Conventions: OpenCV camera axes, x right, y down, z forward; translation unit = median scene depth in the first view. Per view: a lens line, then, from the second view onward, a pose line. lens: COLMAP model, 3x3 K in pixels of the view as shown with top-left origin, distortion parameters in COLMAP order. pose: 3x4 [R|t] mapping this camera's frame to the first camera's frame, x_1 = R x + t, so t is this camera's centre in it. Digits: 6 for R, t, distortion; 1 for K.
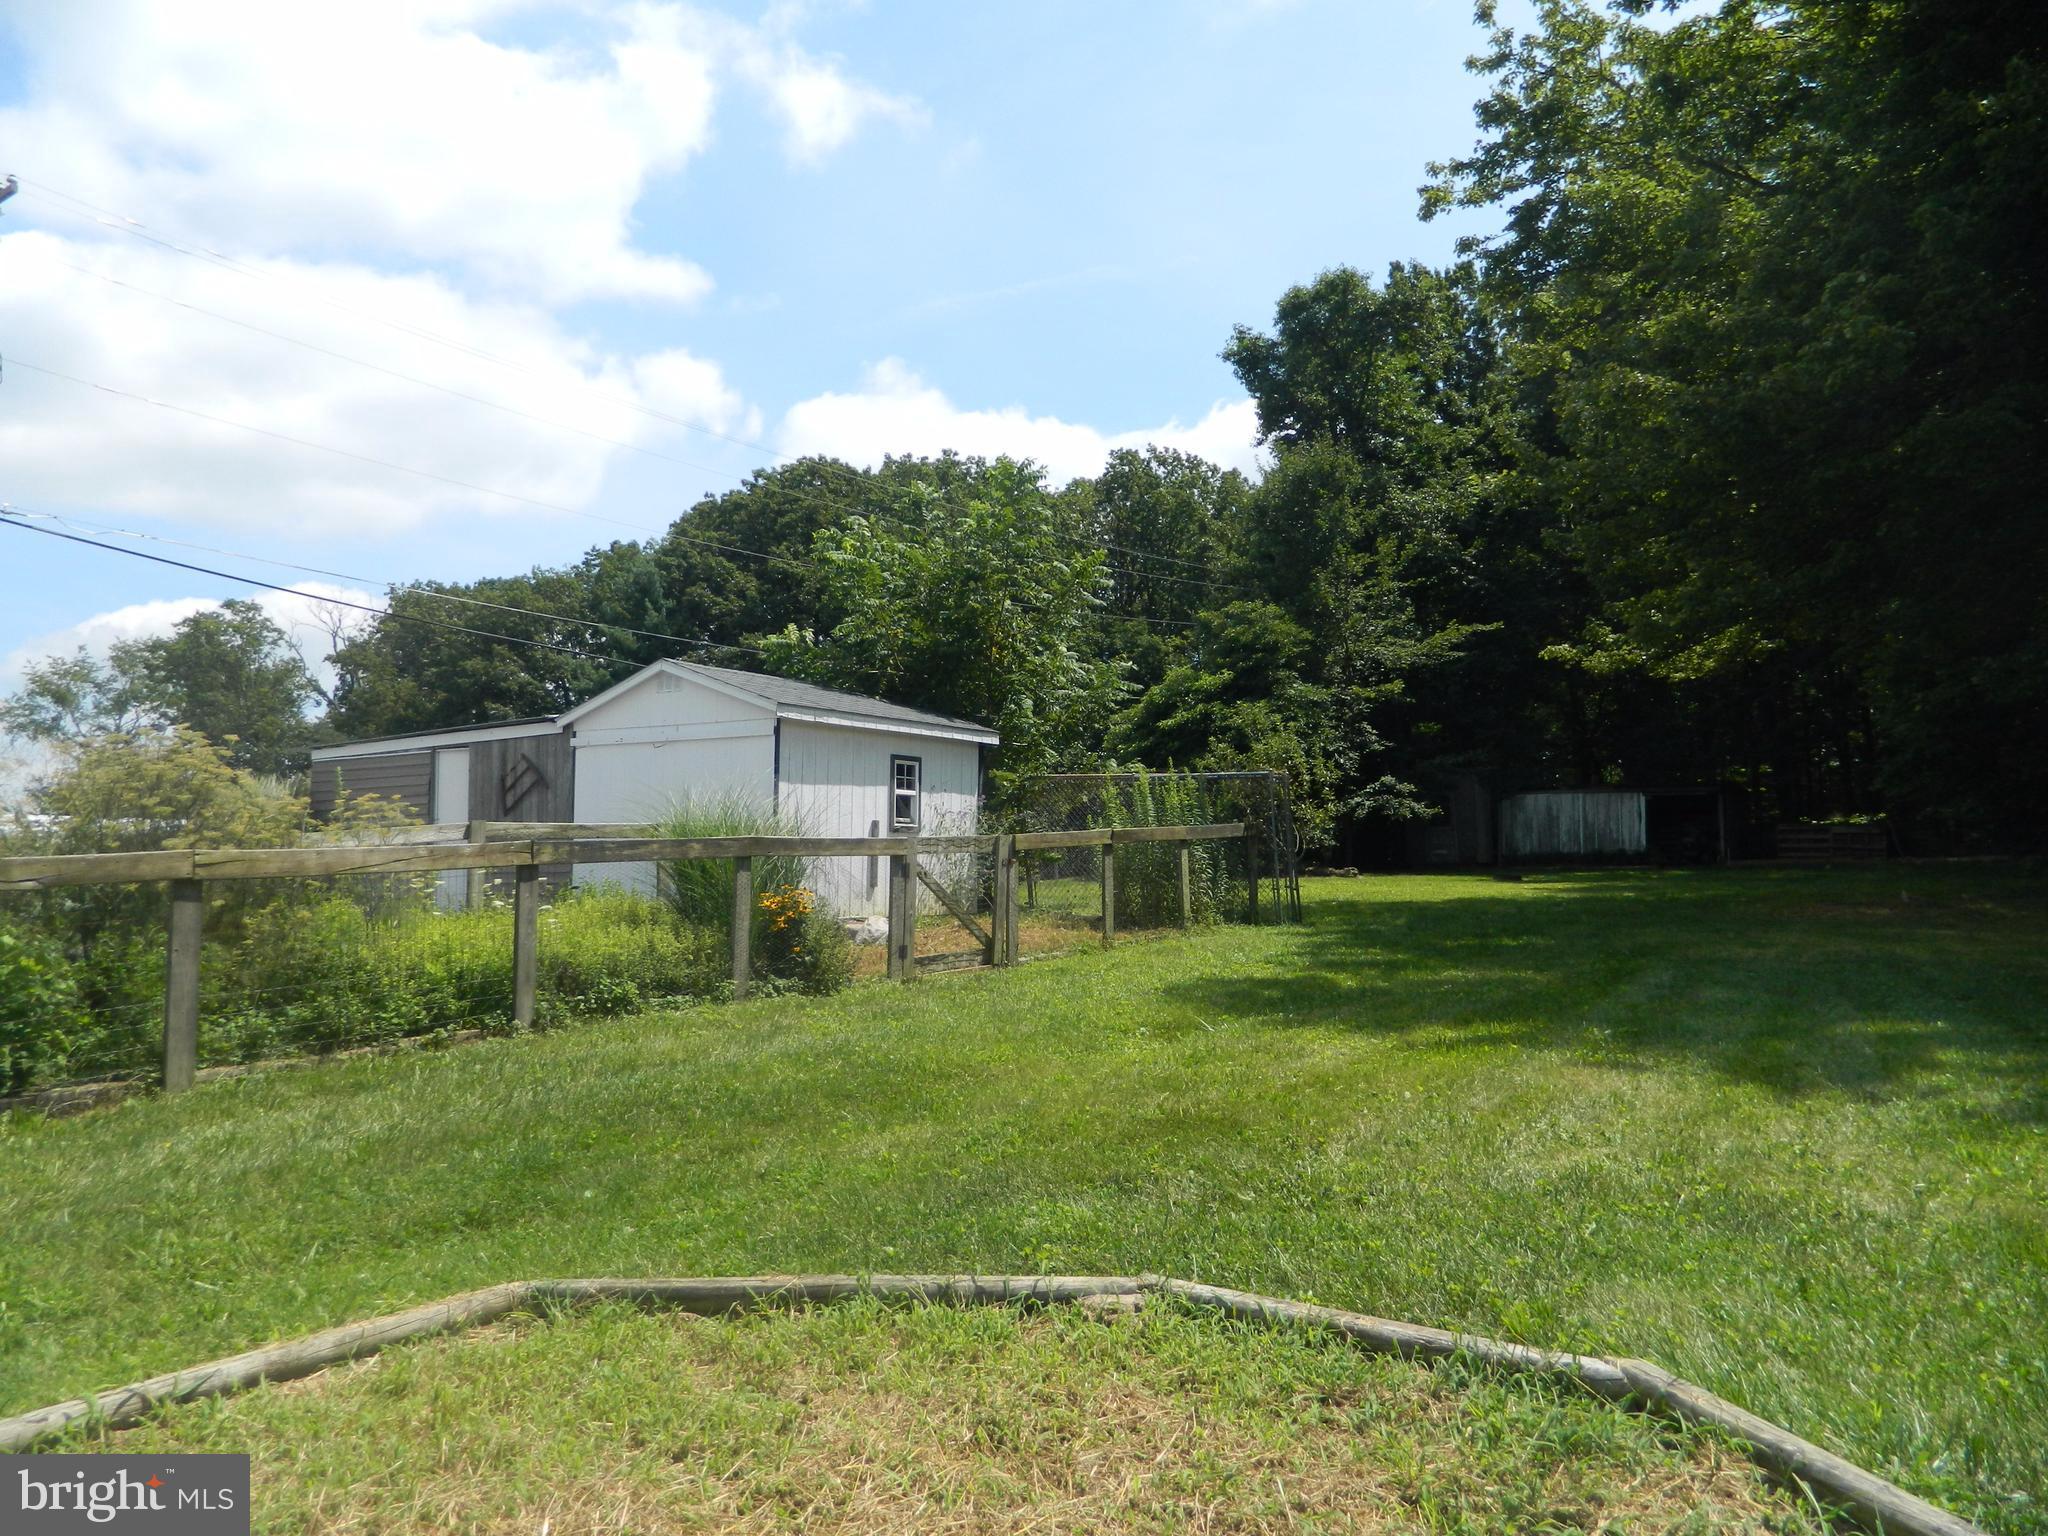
lens RADIAL K [[1525.4, 0, 1016.3], [0, 1525.4, 780.1], [0, 0, 1]] dist [0.006728, -0.002226]
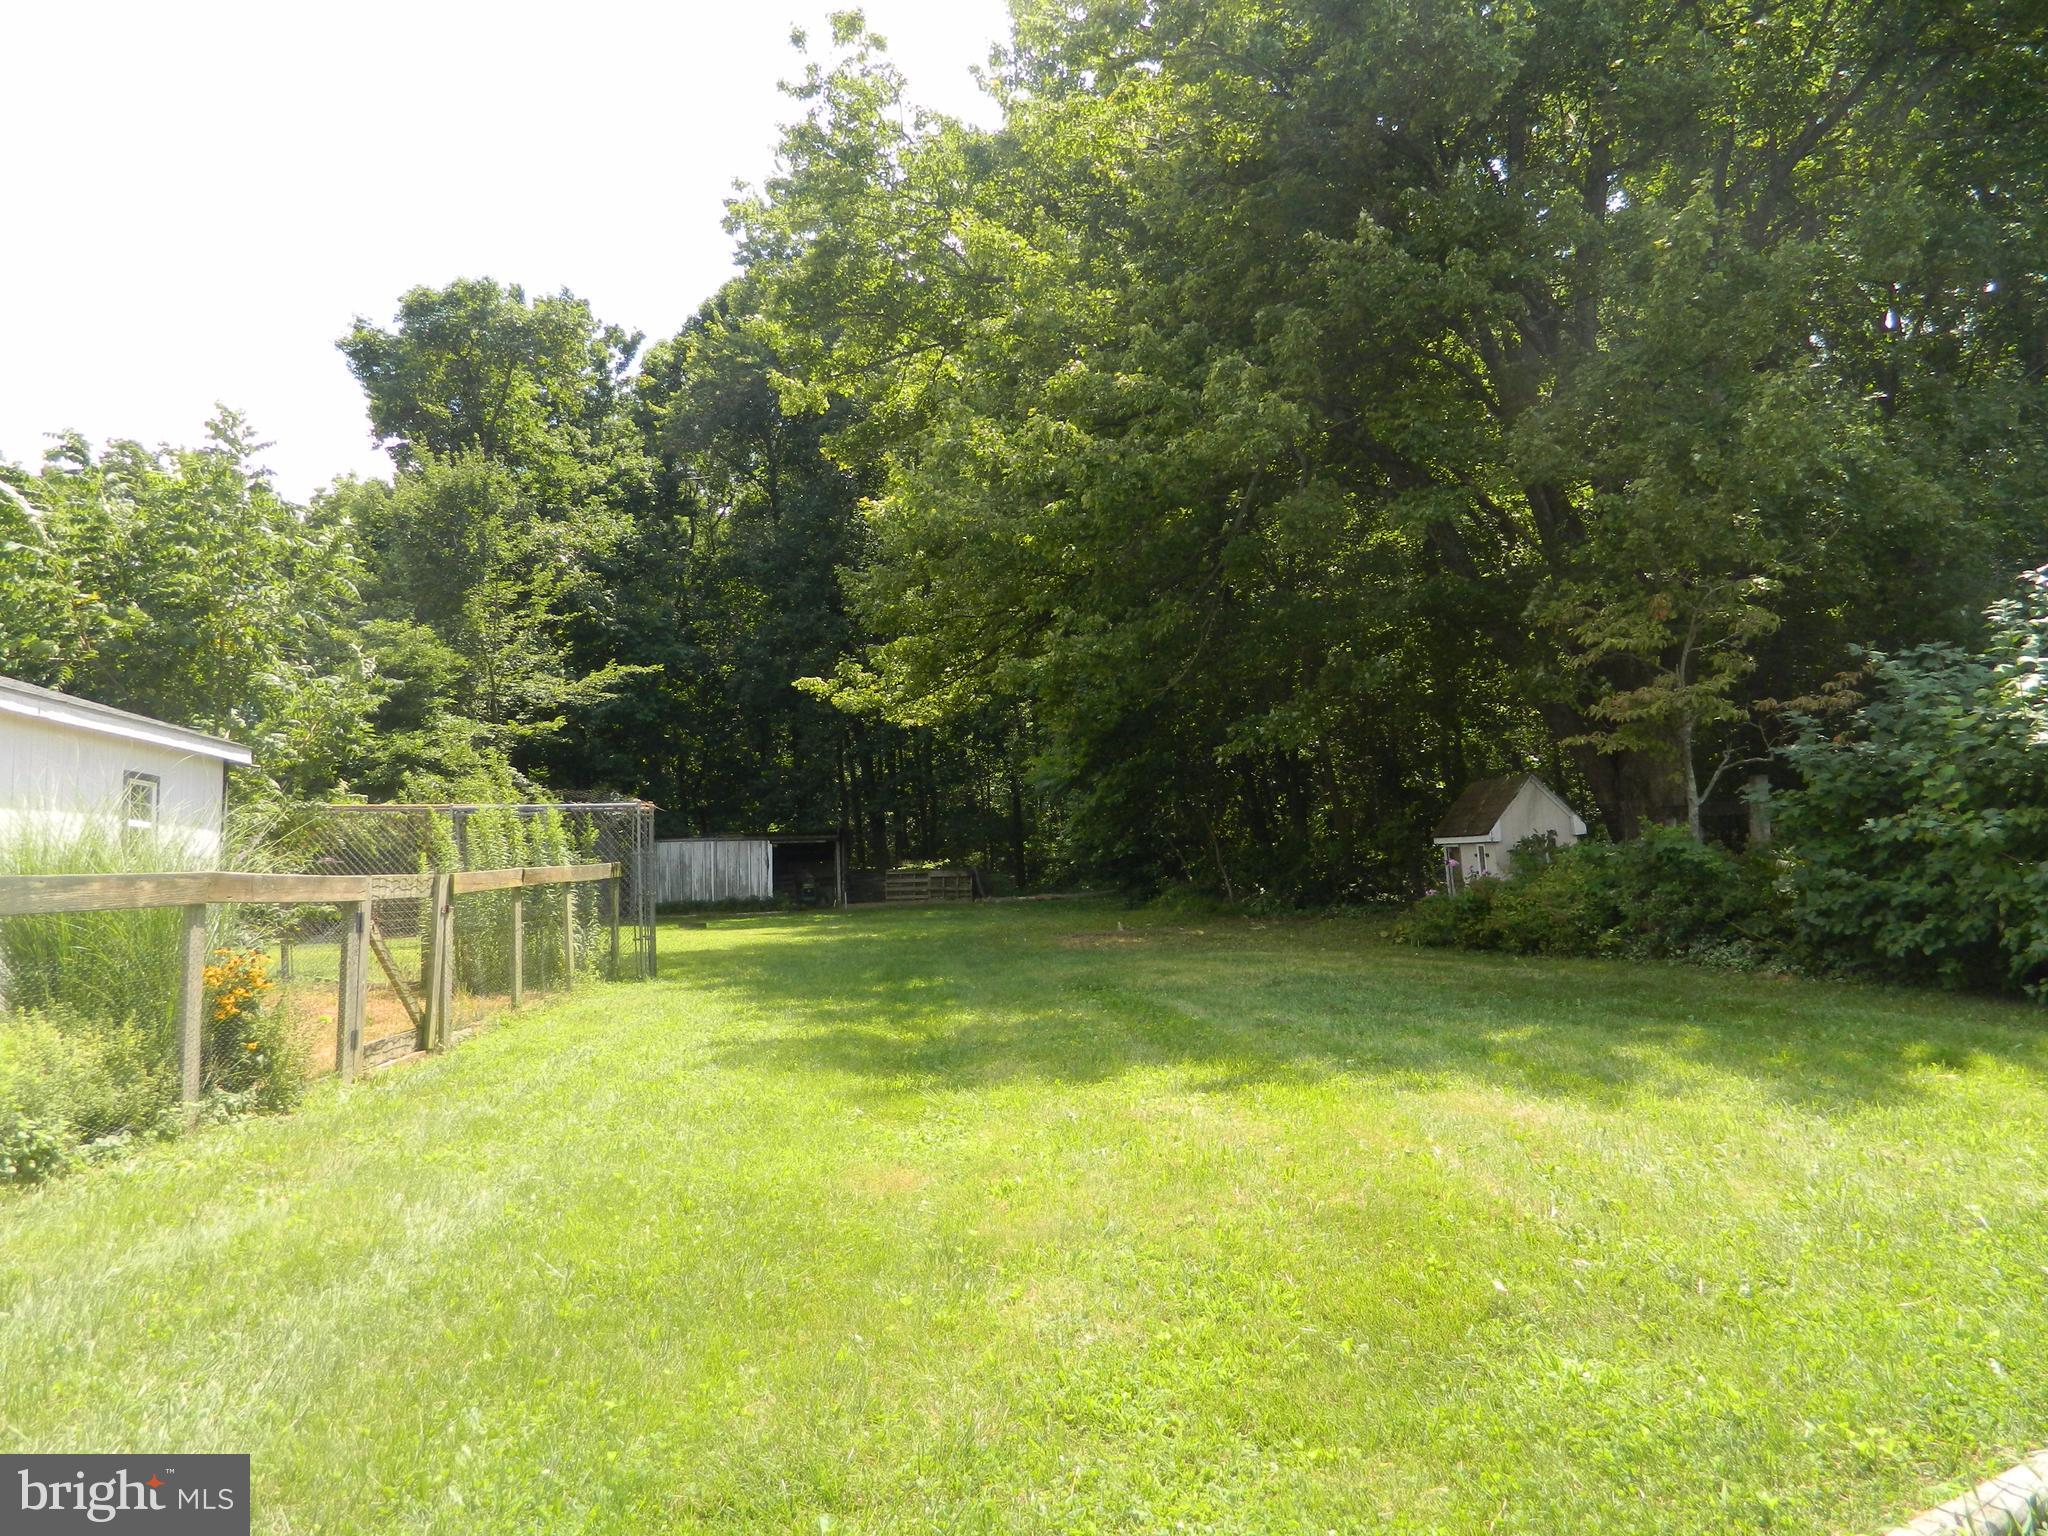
lens RADIAL K [[1525.4, 0, 1029.6], [0, 1525.4, 747.1], [0, 0, 1]] dist [0.006728, -0.002226]
pose [[0.796485, 0.038530, 0.603429, -0.080619], [-0.003631, 0.998254, -0.058948, 0.005936], [-0.604647, 0.044761, 0.795235, 0.078697]]
